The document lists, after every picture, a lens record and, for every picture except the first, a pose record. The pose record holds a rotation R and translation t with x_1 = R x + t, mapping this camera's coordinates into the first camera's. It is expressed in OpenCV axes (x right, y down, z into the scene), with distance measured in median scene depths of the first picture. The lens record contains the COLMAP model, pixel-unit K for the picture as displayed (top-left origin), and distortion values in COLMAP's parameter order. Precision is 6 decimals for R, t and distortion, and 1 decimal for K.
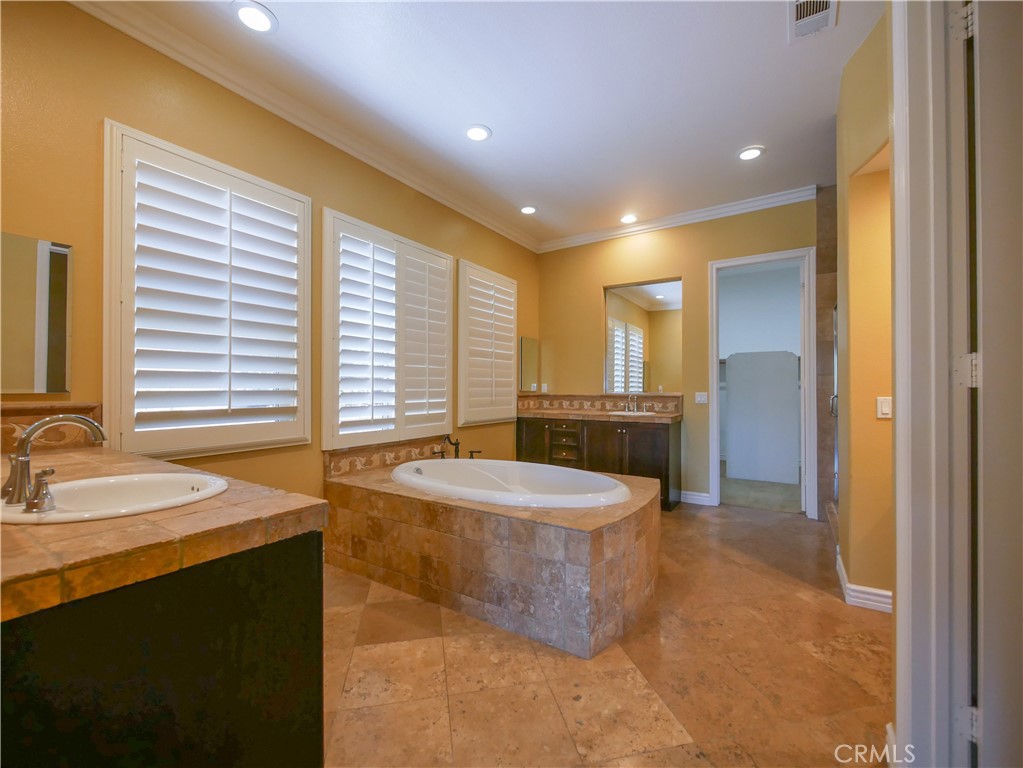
lens RADIAL K [[420.5, 0, 511.8], [0, 420.5, 386.9], [0, 0, 1]] dist [-0.003757, -0.000123]
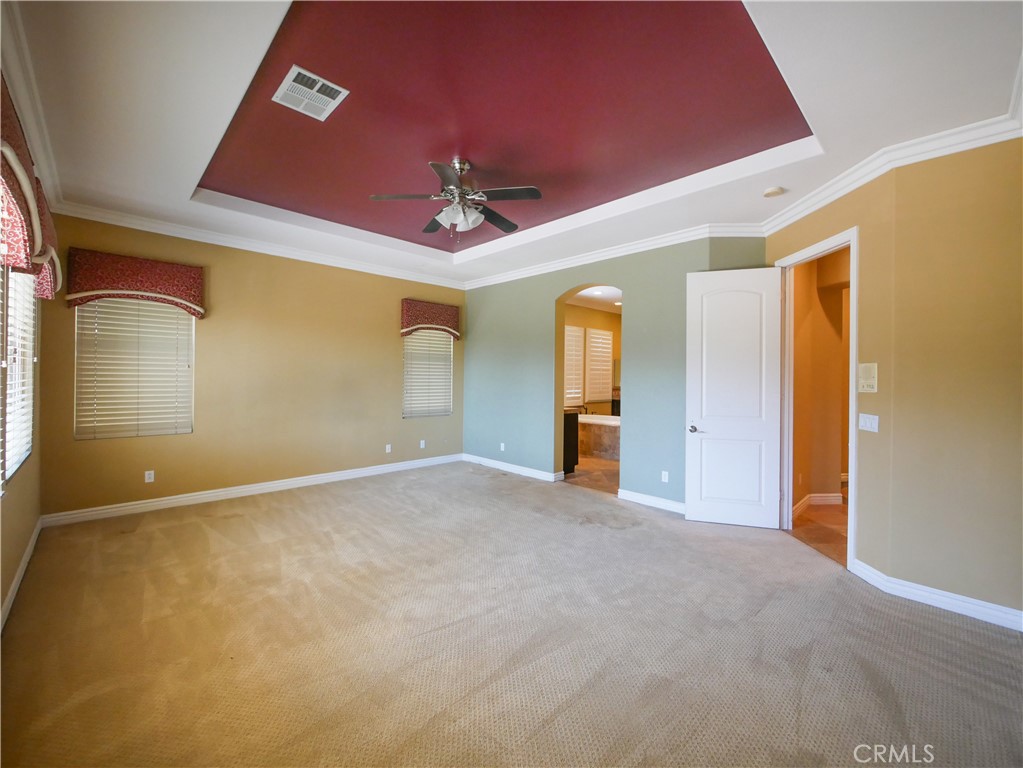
lens RADIAL K [[420.5, 0, 509.2], [0, 420.5, 381.8], [0, 0, 1]] dist [-0.003757, -0.000123]
pose [[0.974126, 0.012209, -0.225676, -0.017011], [-0.009057, 0.999847, 0.014998, -0.048967], [0.225825, -0.012566, 0.974087, -1.359518]]
